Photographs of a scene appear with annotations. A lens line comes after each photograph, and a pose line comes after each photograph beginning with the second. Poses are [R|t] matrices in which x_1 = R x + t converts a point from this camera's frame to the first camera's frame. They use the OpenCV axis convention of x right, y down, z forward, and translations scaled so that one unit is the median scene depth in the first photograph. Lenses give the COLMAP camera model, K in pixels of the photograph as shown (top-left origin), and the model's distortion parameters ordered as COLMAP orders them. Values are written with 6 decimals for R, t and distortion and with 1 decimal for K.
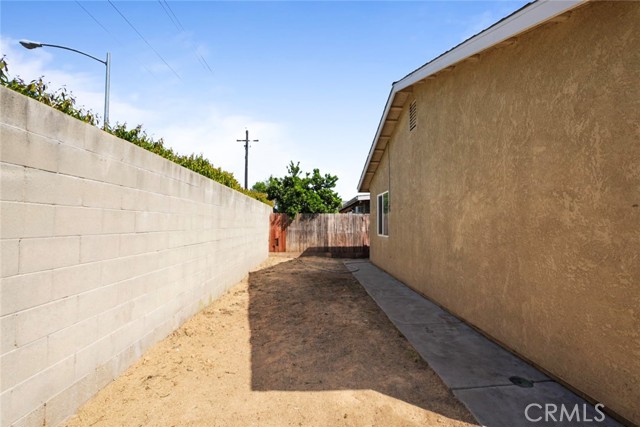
lens RADIAL K [[286.4, 0, 320.6], [0, 286.4, 216.8], [0, 0, 1]] dist [-0.006854, 0.004518]
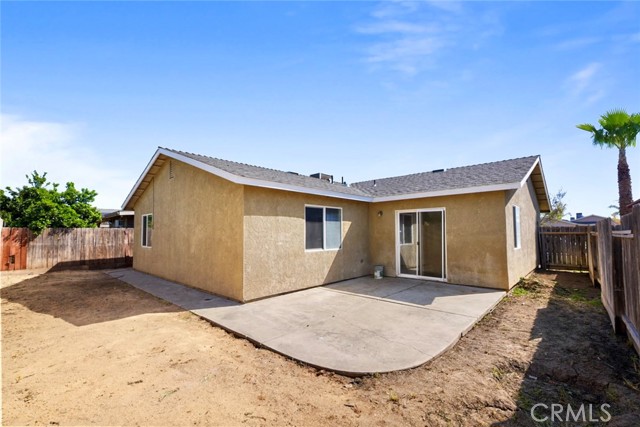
lens RADIAL K [[286.4, 0, 321.5], [0, 286.4, 215.3], [0, 0, 1]] dist [-0.006854, 0.004518]
pose [[0.713639, 0.028929, 0.699916, -0.091596], [-0.005725, 0.999354, -0.035469, -0.025547], [-0.700490, 0.021305, 0.713344, -0.345871]]
